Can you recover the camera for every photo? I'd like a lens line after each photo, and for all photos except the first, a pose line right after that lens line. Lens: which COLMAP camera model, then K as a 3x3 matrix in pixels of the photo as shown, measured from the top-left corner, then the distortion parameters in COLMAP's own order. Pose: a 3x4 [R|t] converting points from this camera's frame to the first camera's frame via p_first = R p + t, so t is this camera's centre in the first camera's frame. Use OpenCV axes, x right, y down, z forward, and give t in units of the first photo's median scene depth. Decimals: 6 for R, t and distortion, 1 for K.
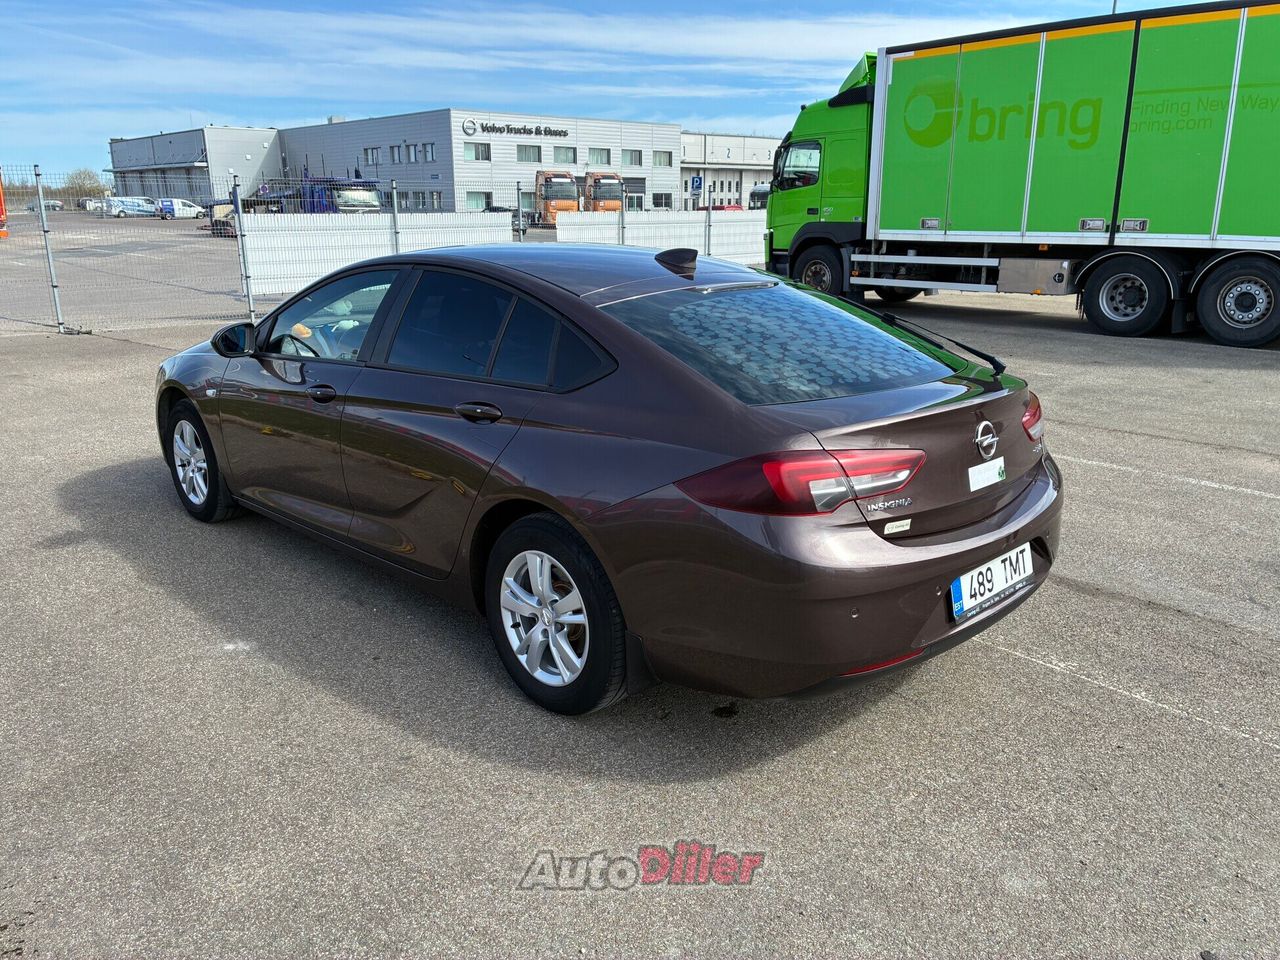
lens RADIAL K [[995.1, 0, 641.9], [0, 995.1, 481.7], [0, 0, 1]] dist [0.063651, -0.039827]
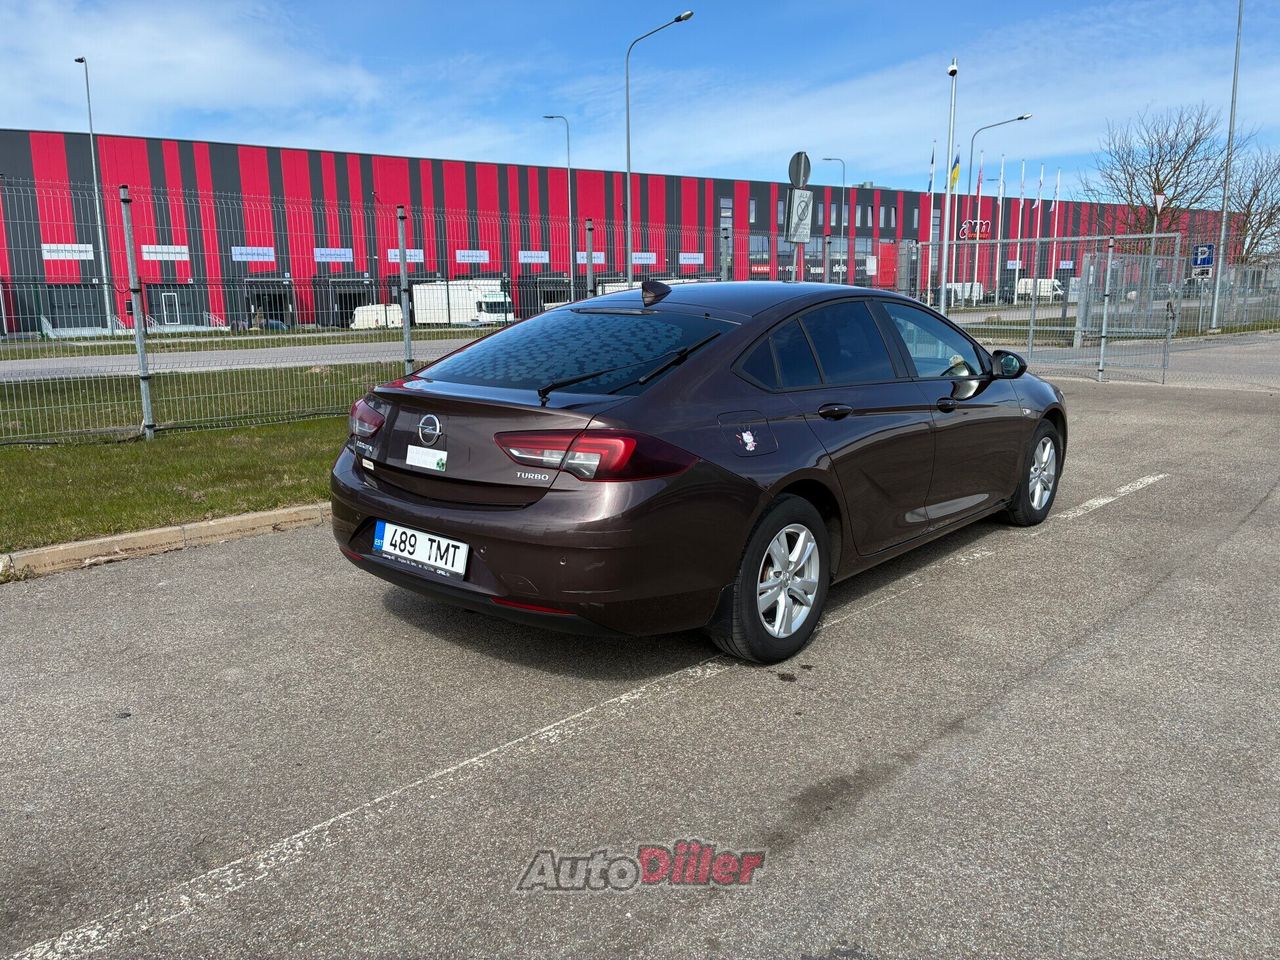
lens RADIAL K [[995.1, 0, 644.0], [0, 995.1, 479.8], [0, 0, 1]] dist [0.063651, -0.039827]
pose [[0.035685, 0.173698, -0.984152, 1.505523], [-0.254221, 0.953962, 0.159151, -0.234993], [0.966488, 0.244513, 0.078200, 1.144247]]
